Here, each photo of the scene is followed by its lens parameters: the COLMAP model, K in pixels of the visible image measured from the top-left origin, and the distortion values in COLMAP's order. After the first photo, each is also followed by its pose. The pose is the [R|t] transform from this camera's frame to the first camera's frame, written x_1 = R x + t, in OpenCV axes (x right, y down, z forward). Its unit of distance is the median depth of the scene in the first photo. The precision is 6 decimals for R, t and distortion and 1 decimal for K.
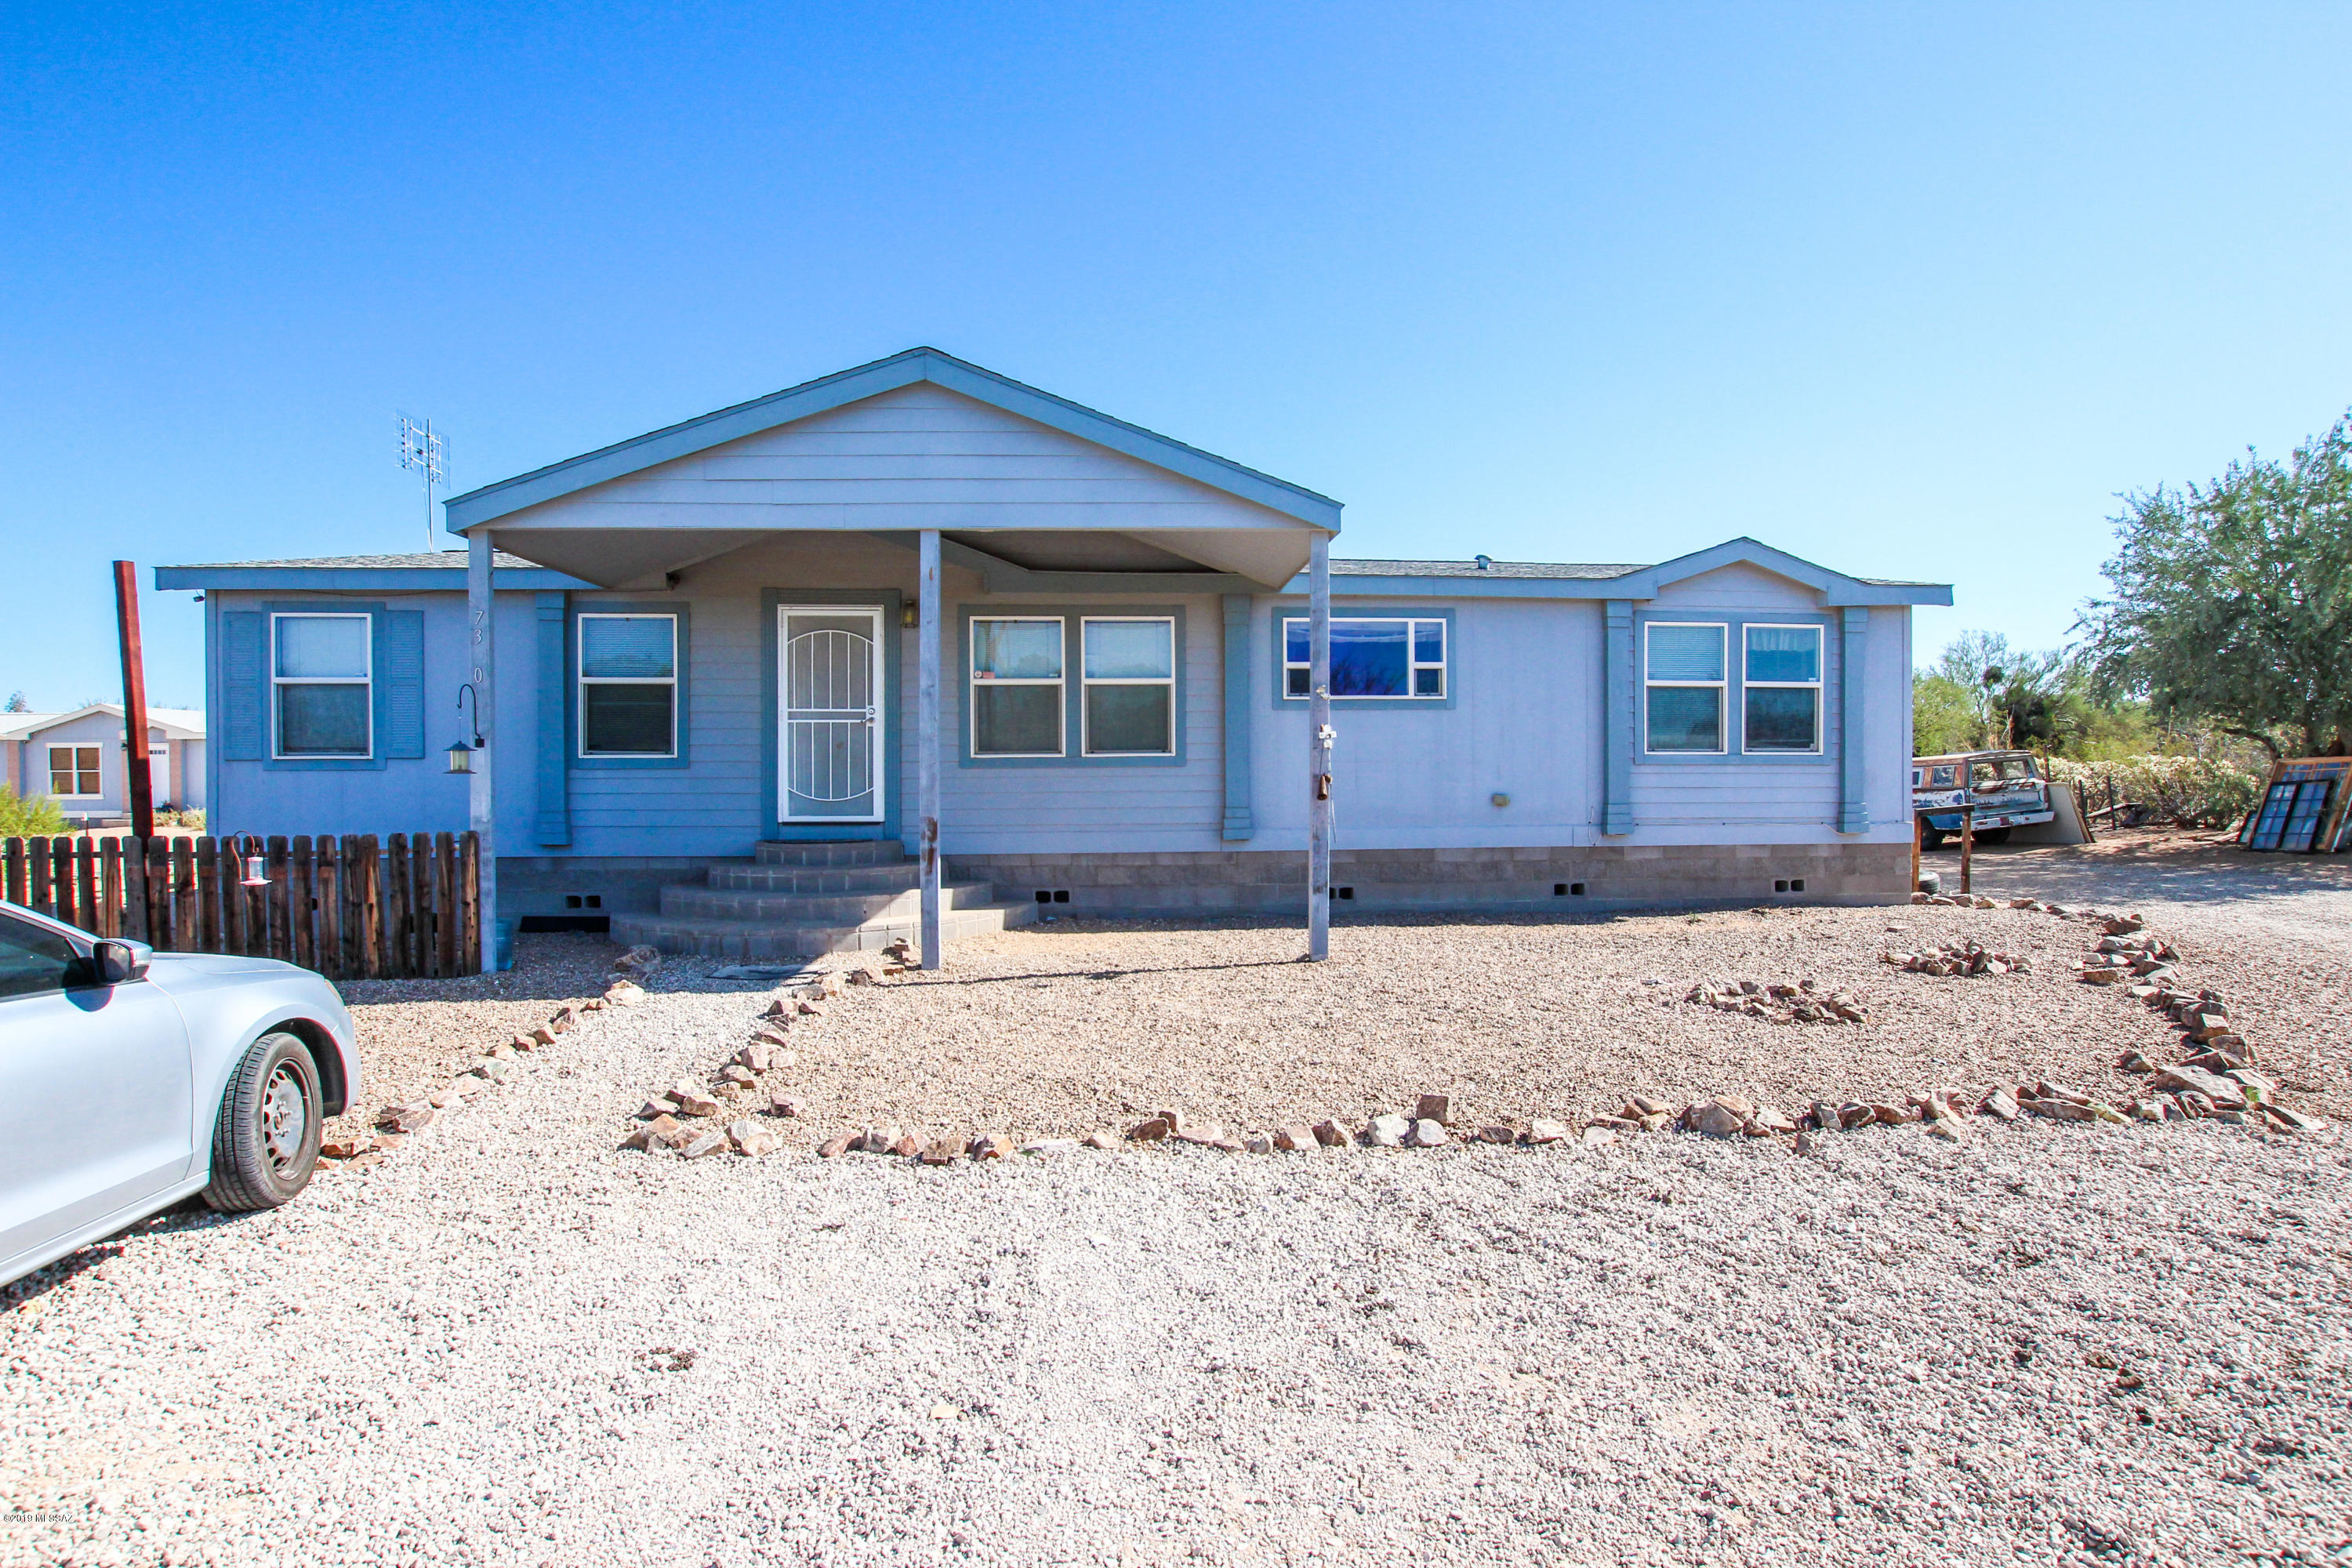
lens RADIAL K [[1082.2, 0, 1176.0], [0, 1082.2, 784.0], [0, 0, 1]] dist [-0.020703, 0.000055]
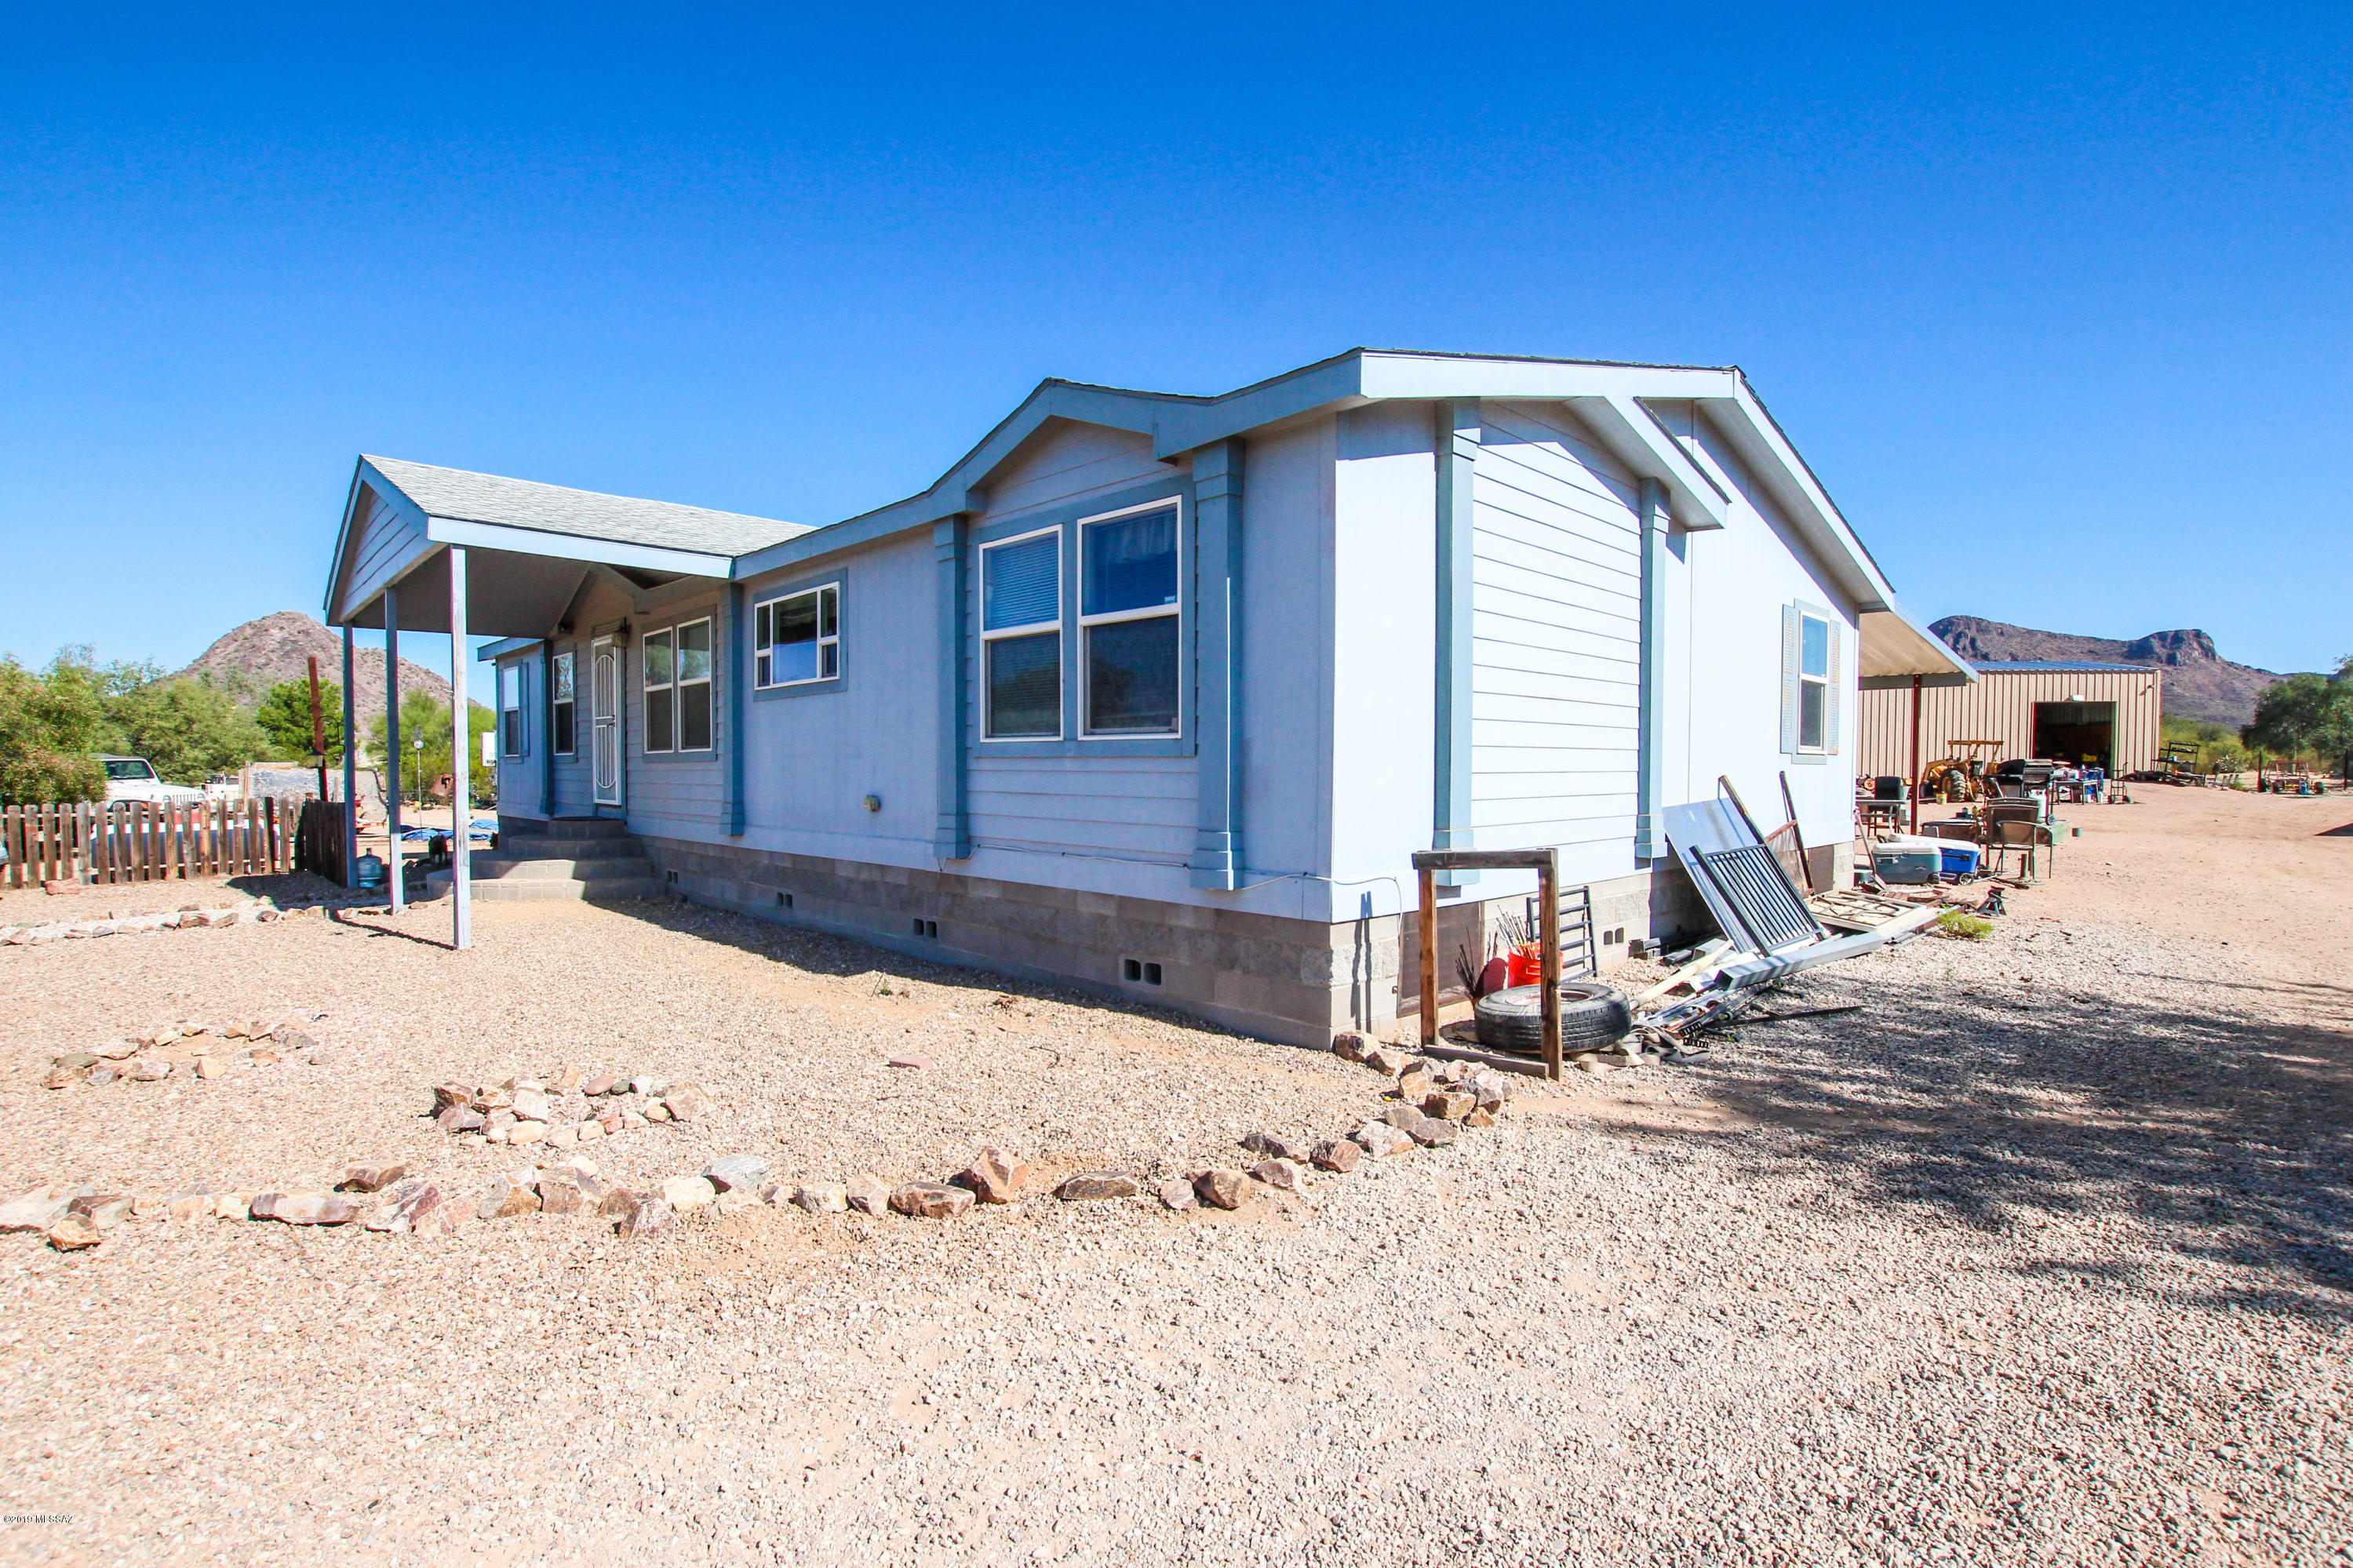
lens RADIAL K [[1082.5, 0, 1176.5], [0, 1082.5, 784.0], [0, 0, 1]] dist [-0.020703, 0.000055]
pose [[0.640549, 0.017239, -0.767724, 1.024064], [-0.004199, 0.999812, 0.018947, -0.014640], [0.767906, -0.008913, 0.640501, 0.655689]]
